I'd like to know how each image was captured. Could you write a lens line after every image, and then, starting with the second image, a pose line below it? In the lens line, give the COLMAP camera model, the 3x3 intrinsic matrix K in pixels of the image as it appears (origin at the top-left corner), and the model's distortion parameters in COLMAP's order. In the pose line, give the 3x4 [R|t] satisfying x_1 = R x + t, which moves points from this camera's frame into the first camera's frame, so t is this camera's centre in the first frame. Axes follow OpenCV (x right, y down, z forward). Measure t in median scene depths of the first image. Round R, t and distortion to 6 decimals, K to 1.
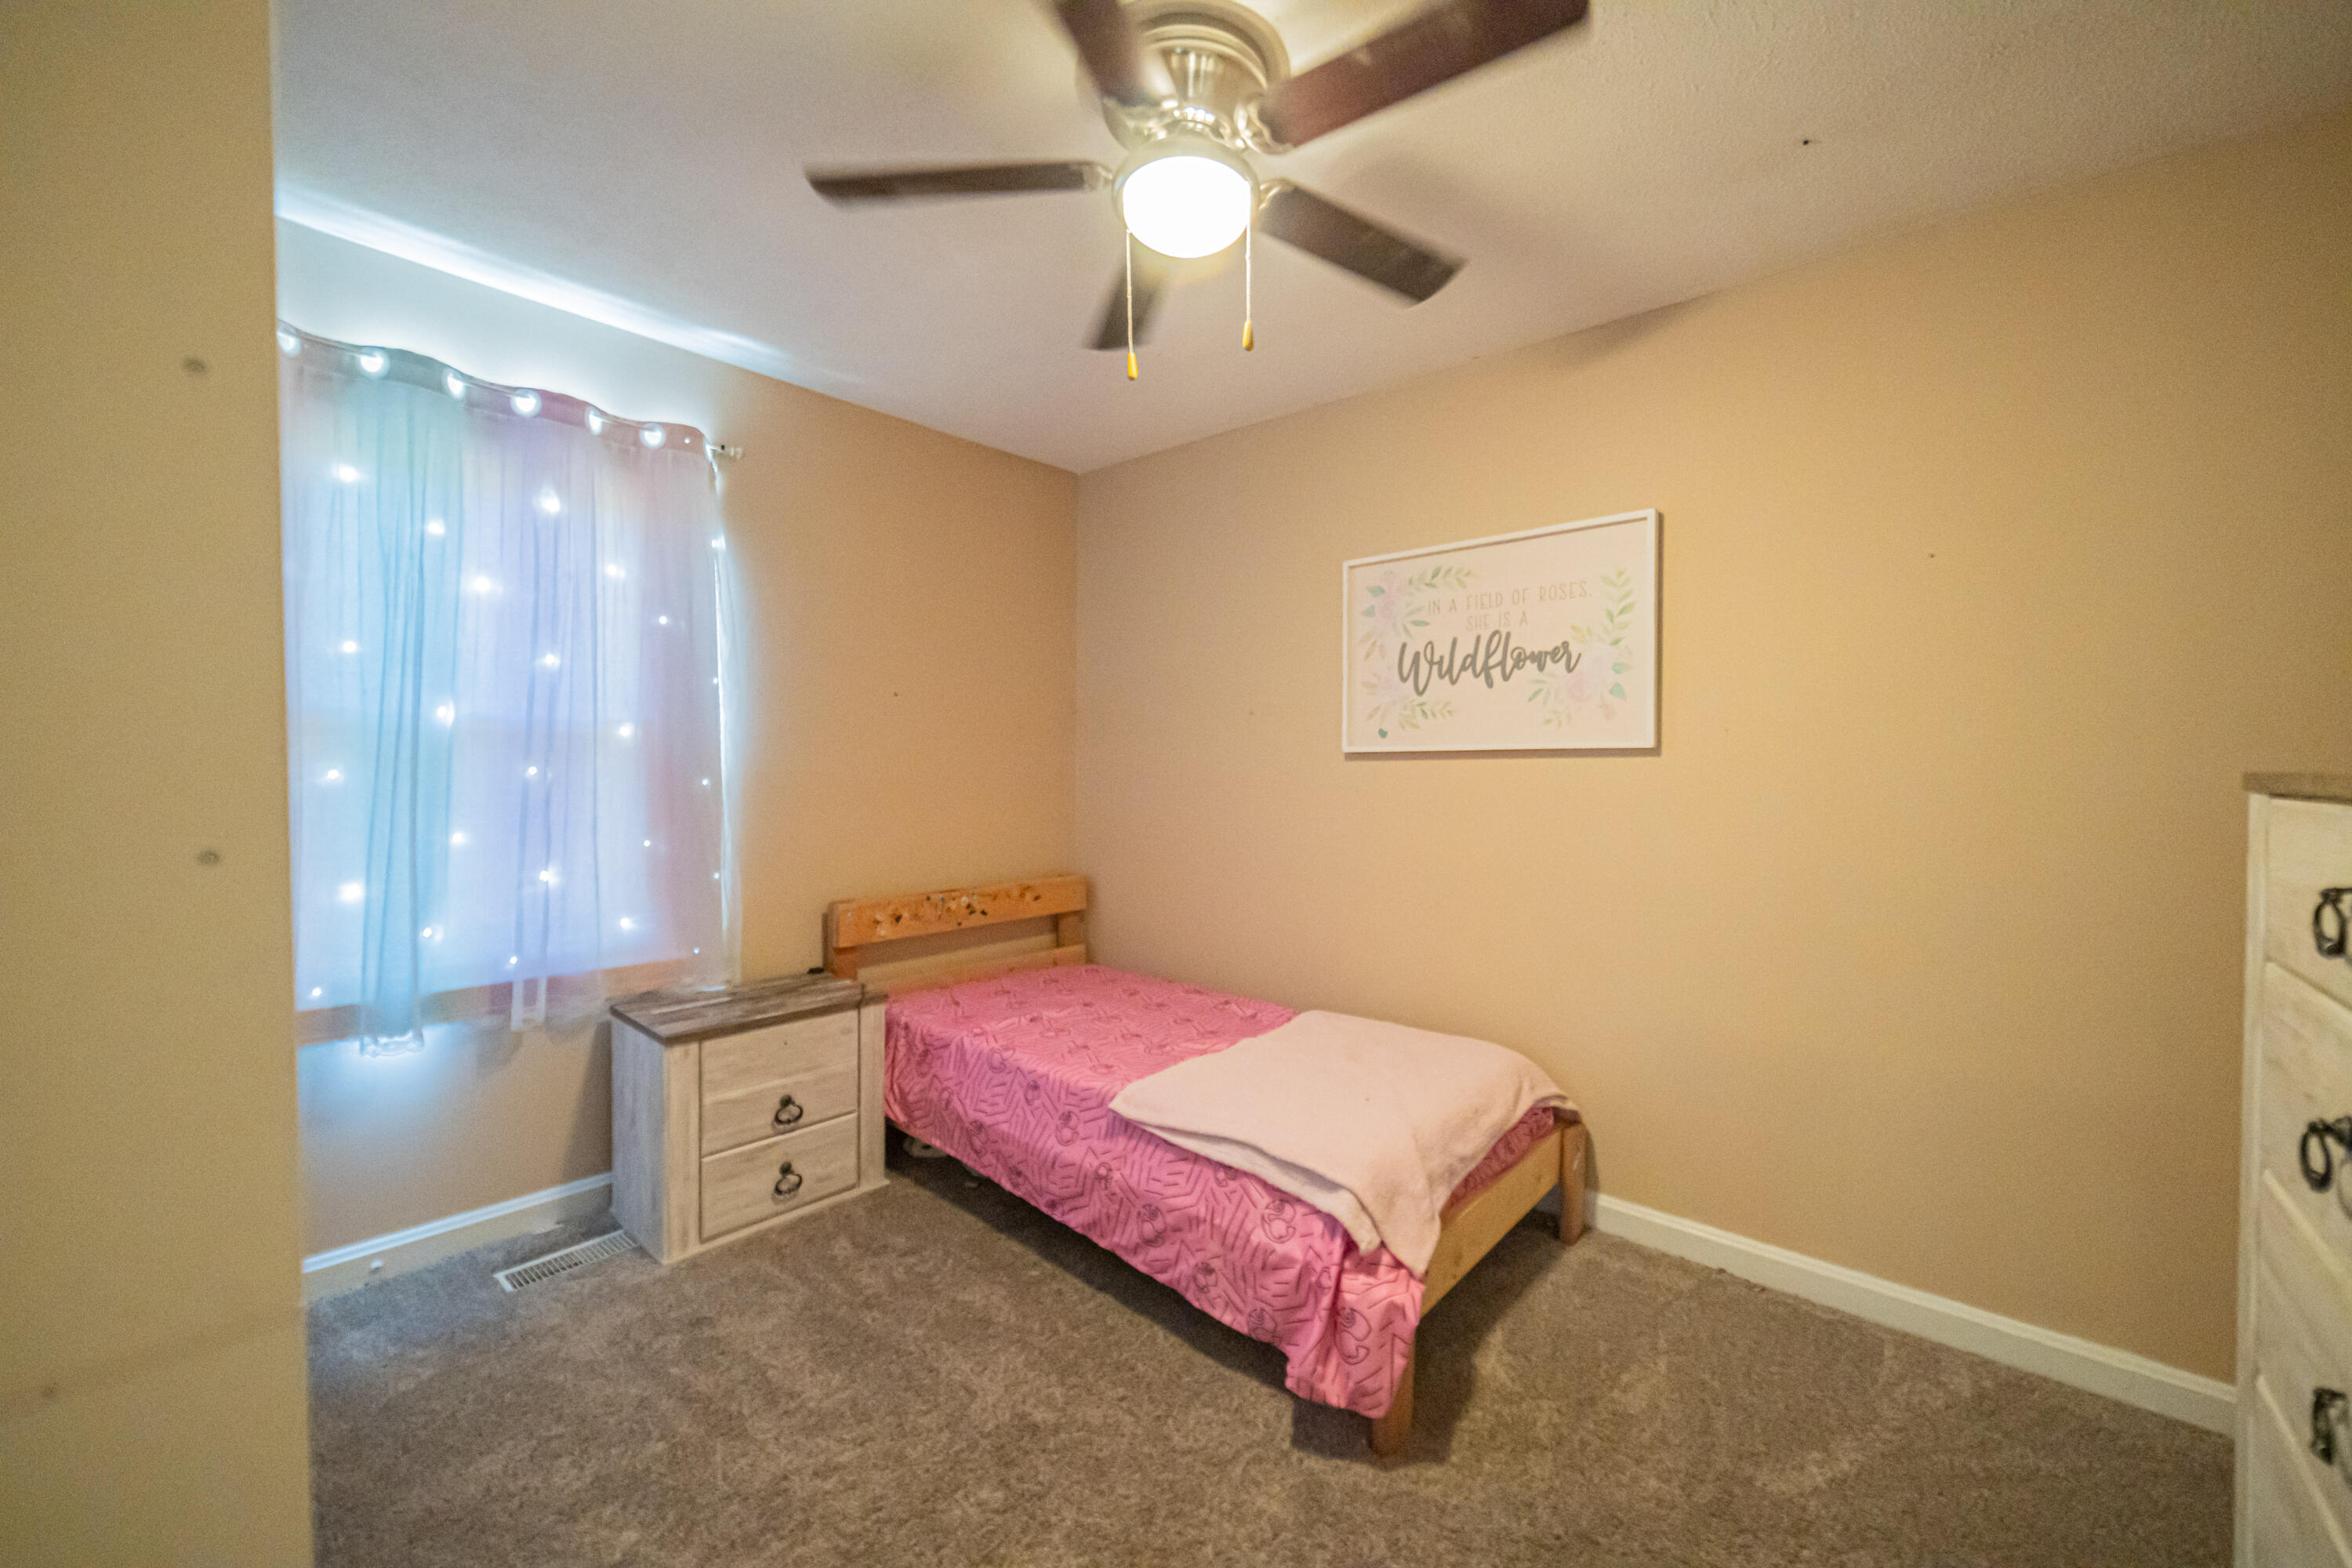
lens RADIAL K [[904.9, 0, 1176.0], [0, 904.9, 784.0], [0, 0, 1]] dist [0.000493, 0.001032]
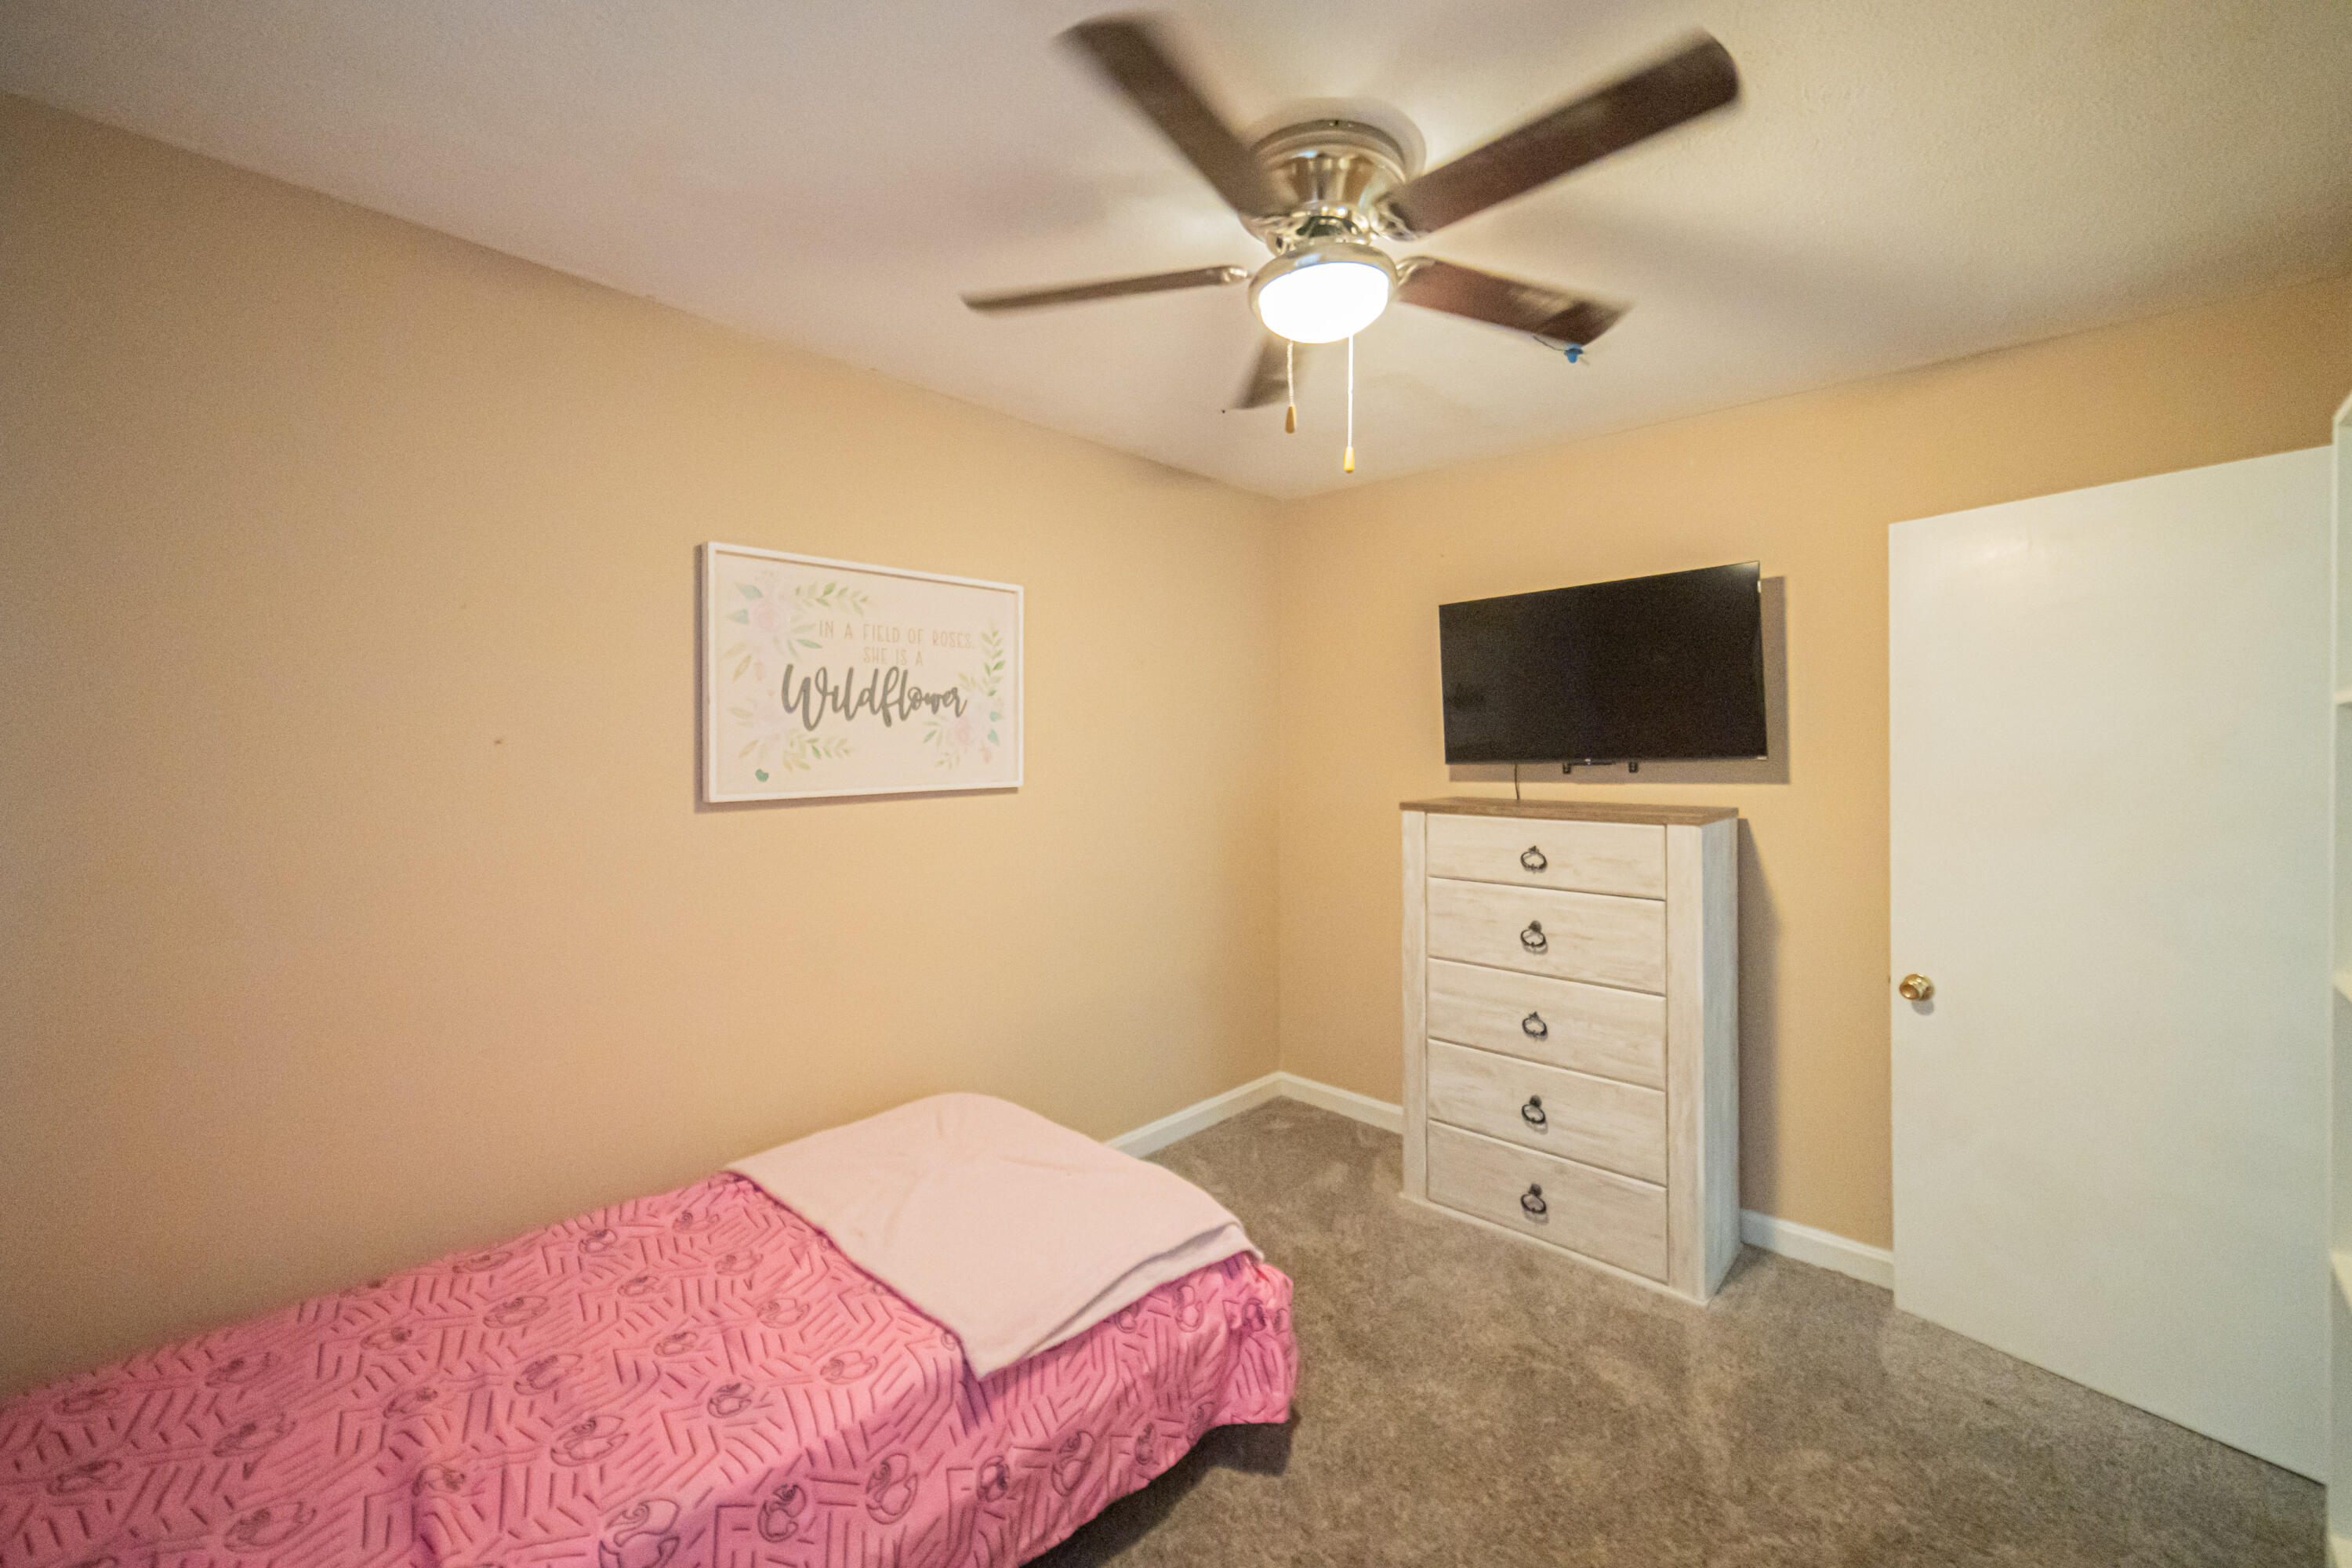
lens RADIAL K [[925.8, 0, 1173.0], [0, 925.8, 741.8], [0, 0, 1]] dist [-0.000385, 0.000025]
pose [[0.047736, -0.007101, 0.998835, -0.619246], [0.019188, 0.999797, 0.006191, -0.093291], [-0.998676, 0.018870, 0.047863, 0.677476]]
